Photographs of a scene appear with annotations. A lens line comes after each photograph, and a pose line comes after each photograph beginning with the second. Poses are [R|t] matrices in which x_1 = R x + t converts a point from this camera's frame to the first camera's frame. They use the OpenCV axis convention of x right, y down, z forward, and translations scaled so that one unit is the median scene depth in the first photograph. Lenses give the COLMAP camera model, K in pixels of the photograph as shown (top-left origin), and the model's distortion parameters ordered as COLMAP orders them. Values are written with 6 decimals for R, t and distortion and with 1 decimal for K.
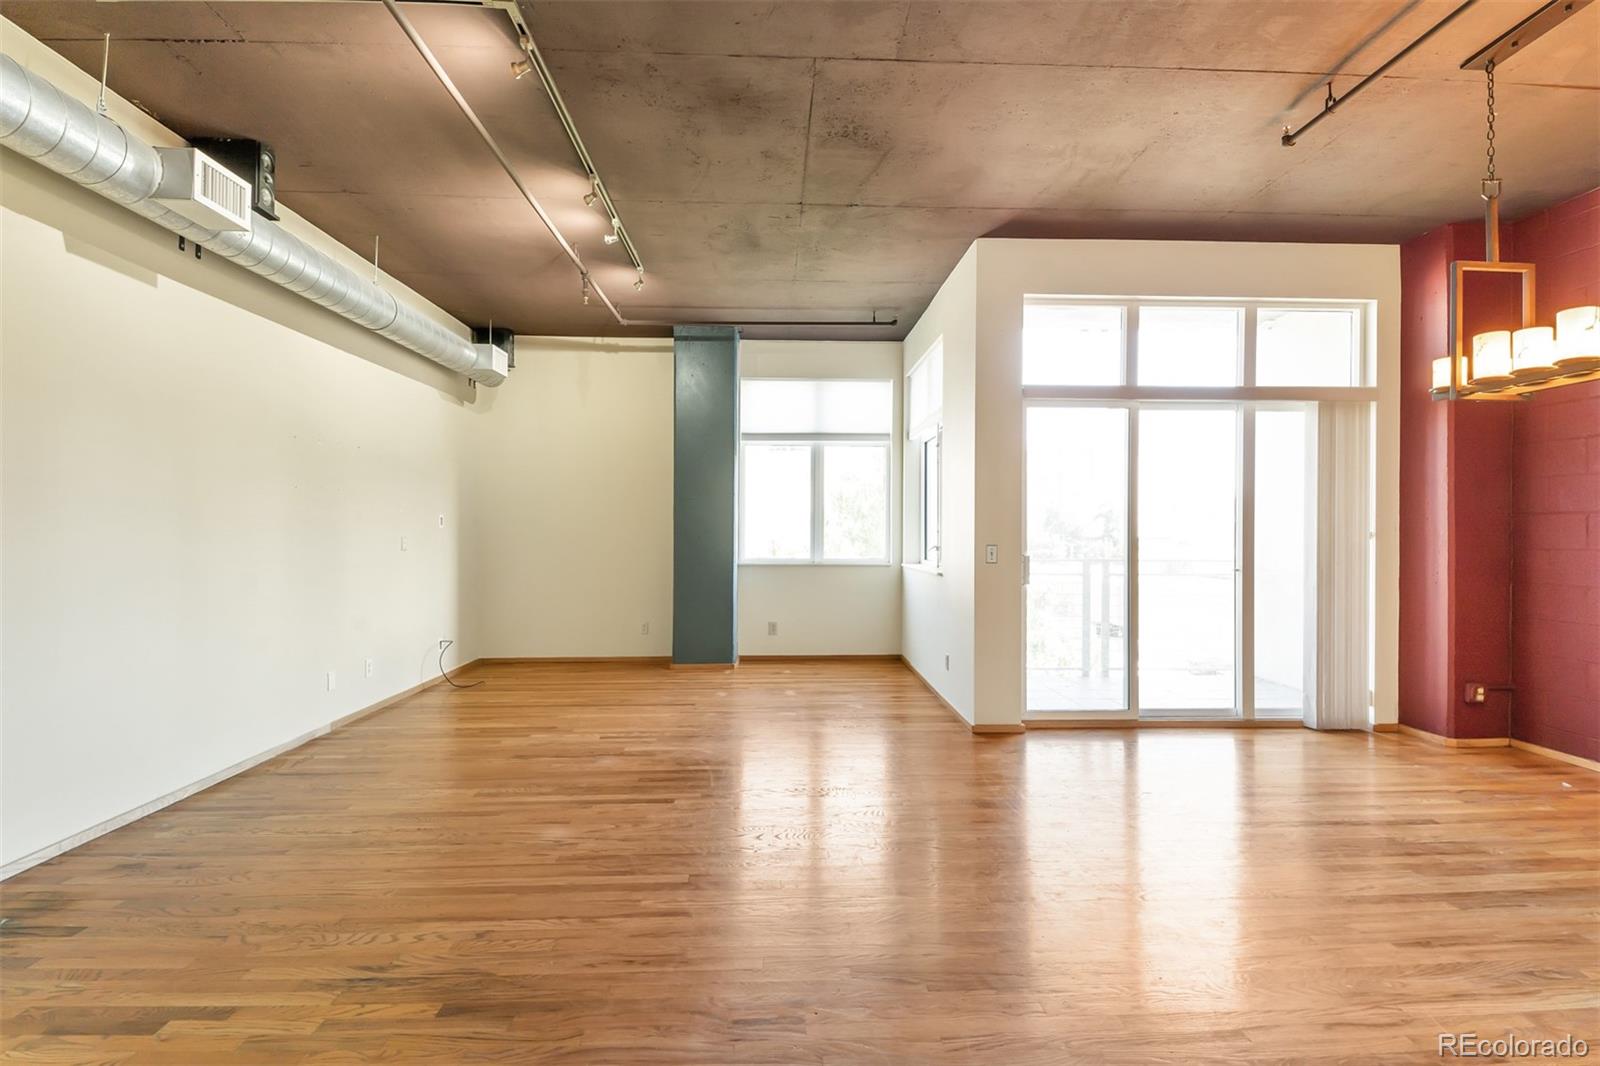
lens RADIAL K [[712.0, 0, 800.0], [0, 712.0, 533.0], [0, 0, 1]] dist [0.035940, -0.024938]
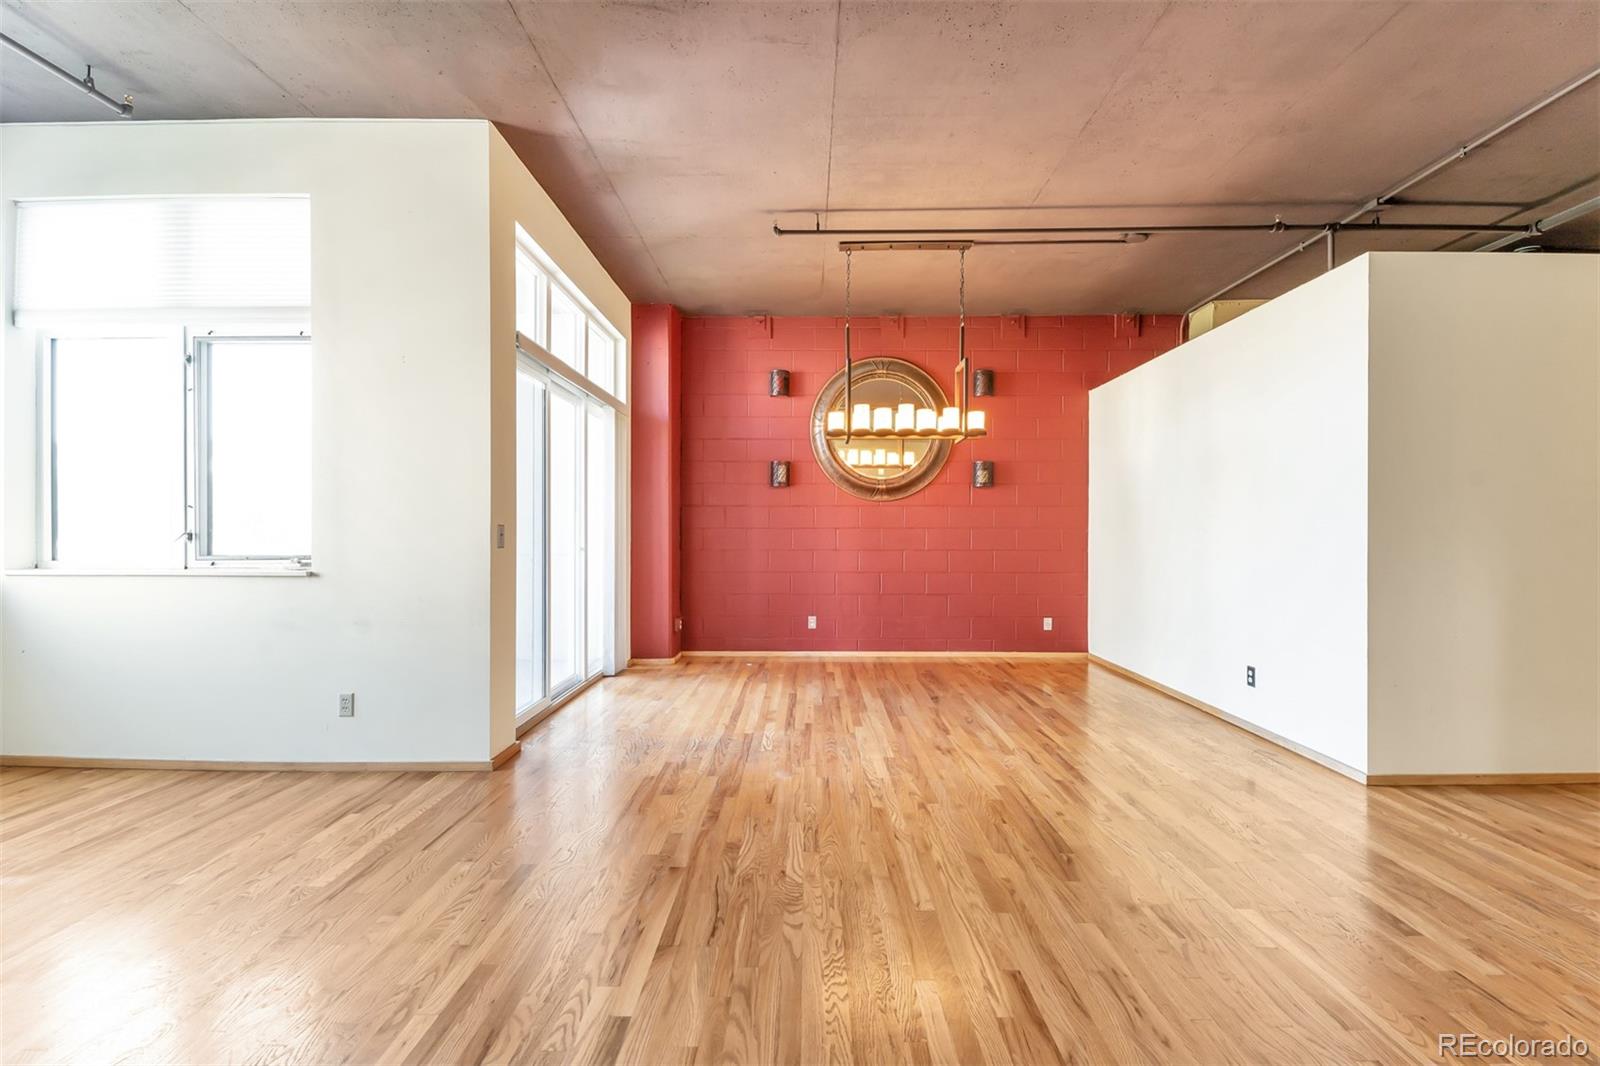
lens RADIAL K [[712.0, 0, 800.0], [0, 712.0, 533.0], [0, 0, 1]] dist [0.035940, -0.024938]
pose [[0.050562, -0.006282, 0.998701, -0.549116], [0.002826, 0.999977, 0.006147, 0.023721], [-0.998717, 0.002511, 0.050578, 0.687217]]
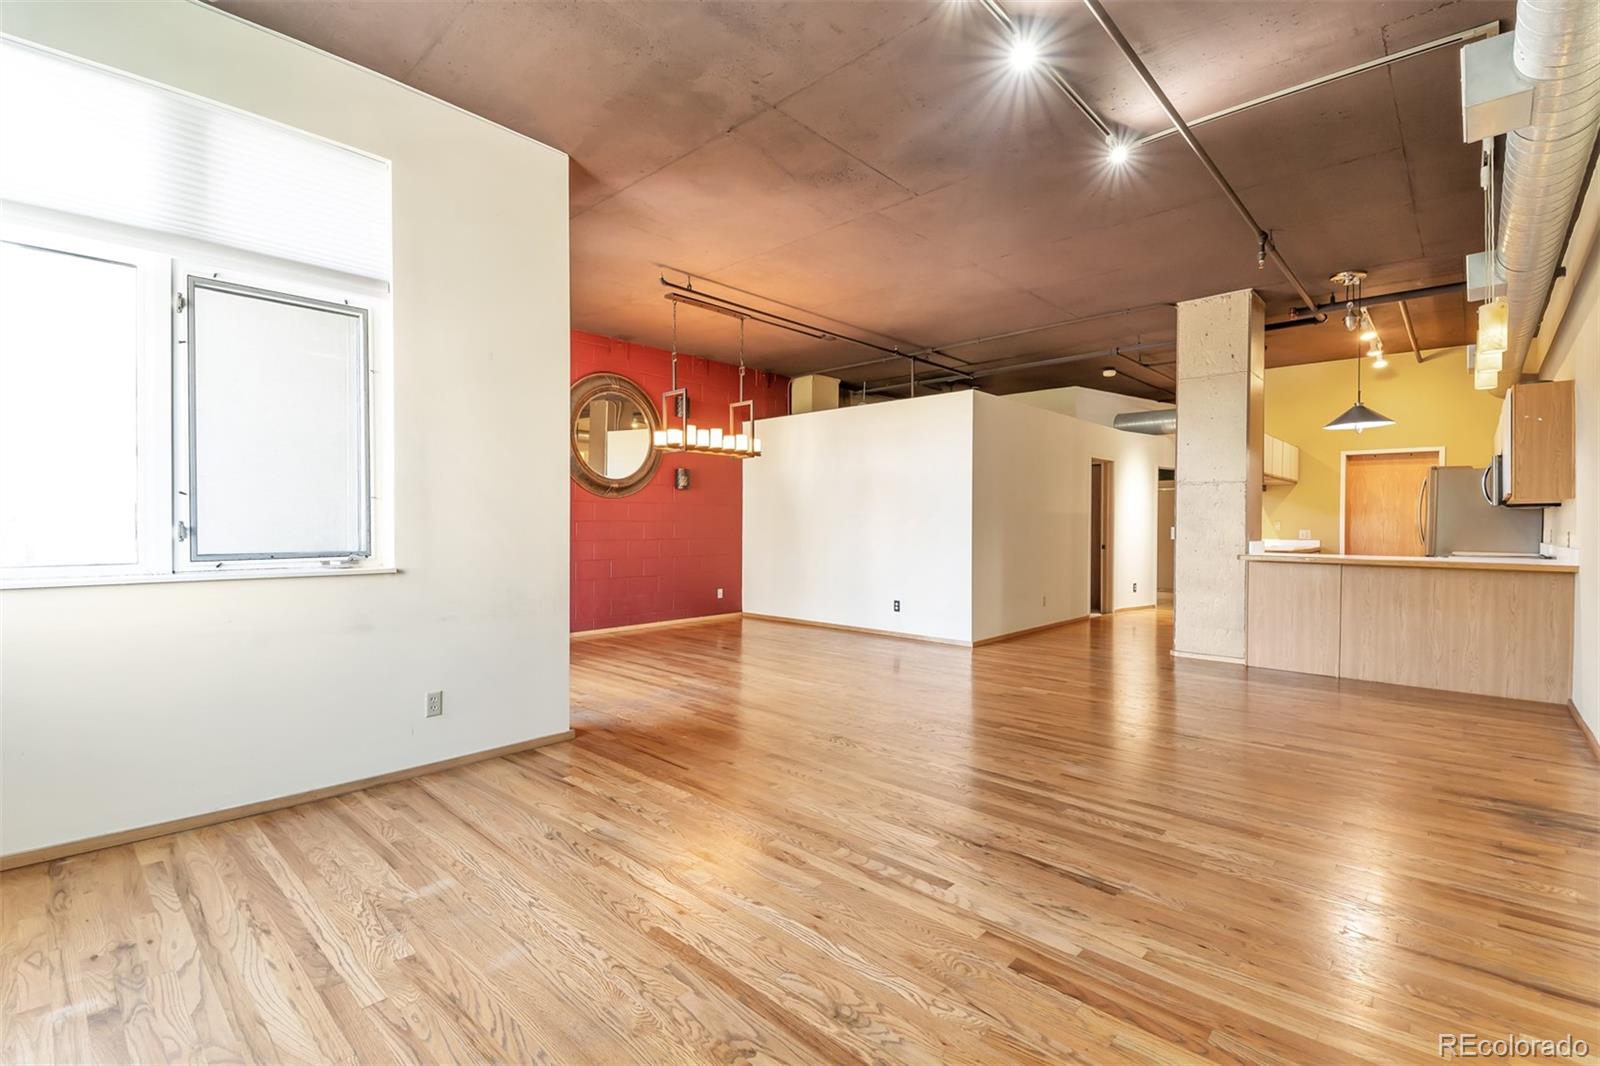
lens RADIAL K [[712.0, 0, 800.0], [0, 712.0, 533.0], [0, 0, 1]] dist [0.035940, -0.024938]
pose [[-0.701957, -0.016806, 0.712021, -0.606719], [-0.004486, 0.999806, 0.019177, 0.016472], [-0.712205, 0.010267, -0.701897, 1.528225]]
